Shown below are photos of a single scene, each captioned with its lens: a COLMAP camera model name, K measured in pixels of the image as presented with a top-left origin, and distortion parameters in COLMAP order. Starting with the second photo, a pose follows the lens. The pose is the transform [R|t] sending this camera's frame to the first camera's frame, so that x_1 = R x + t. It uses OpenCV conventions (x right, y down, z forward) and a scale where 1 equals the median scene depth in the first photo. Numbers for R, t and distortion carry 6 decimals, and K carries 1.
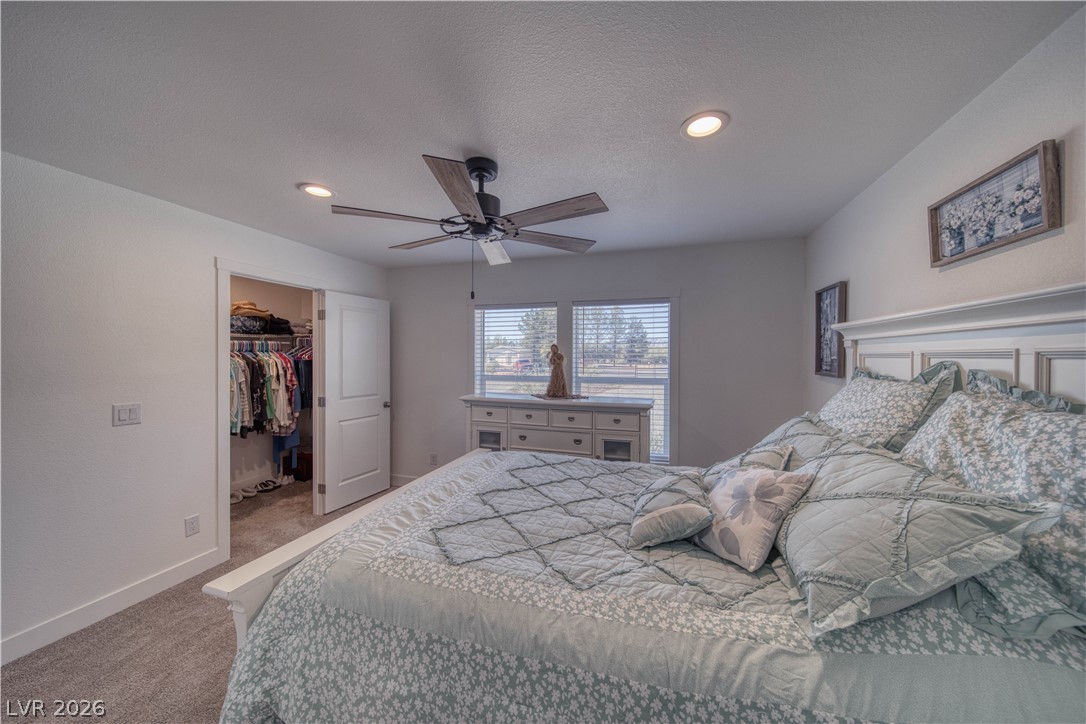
lens RADIAL K [[380.7, 0, 544.9], [0, 380.7, 357.5], [0, 0, 1]] dist [-0.000973, -0.000220]
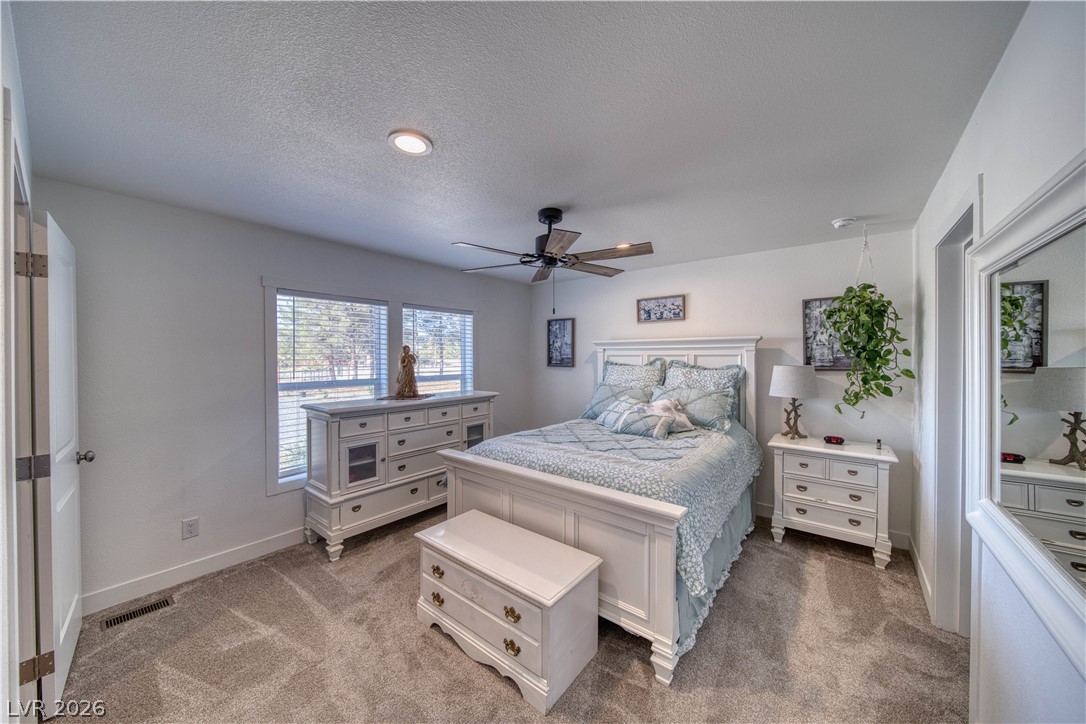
lens RADIAL K [[380.7, 0, 542.1], [0, 380.7, 359.0], [0, 0, 1]] dist [-0.000973, -0.000220]
pose [[0.359379, -0.011132, 0.933125, -1.252287], [0.006882, 0.999933, 0.009278, -0.009117], [-0.933166, 0.003088, 0.359432, 0.492896]]
